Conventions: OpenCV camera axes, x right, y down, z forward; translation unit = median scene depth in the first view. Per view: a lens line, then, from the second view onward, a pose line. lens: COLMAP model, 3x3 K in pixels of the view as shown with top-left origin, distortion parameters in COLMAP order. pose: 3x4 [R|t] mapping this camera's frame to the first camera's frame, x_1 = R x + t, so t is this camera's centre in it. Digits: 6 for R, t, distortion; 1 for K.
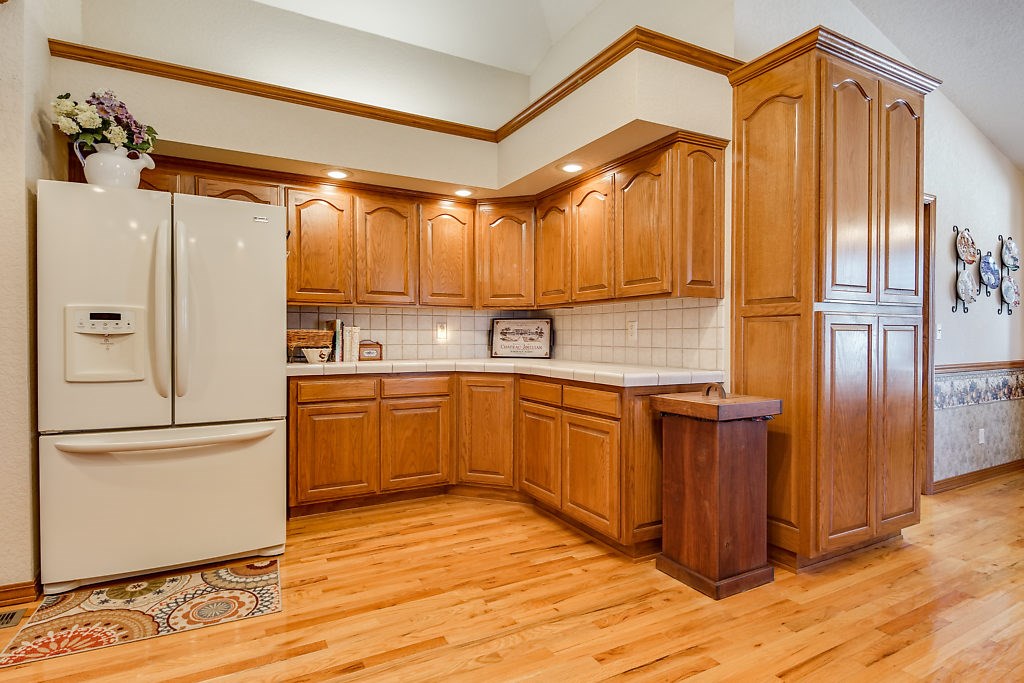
lens RADIAL K [[504.8, 0, 514.0], [0, 504.8, 341.4], [0, 0, 1]] dist [0.010754, -0.005215]
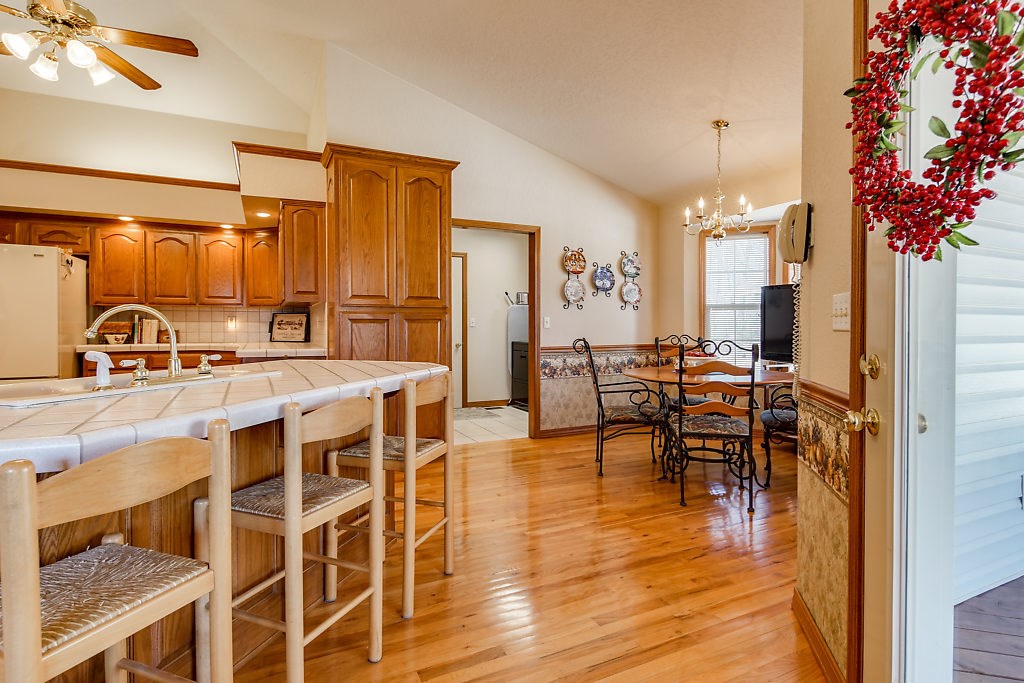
lens RADIAL K [[504.8, 0, 511.0], [0, 504.8, 333.6], [0, 0, 1]] dist [0.010754, -0.005215]
pose [[0.998102, 0.001824, -0.061554, 0.770882], [-0.001376, 0.999972, 0.007309, -0.000971], [0.061566, -0.007211, 0.998077, -0.375732]]
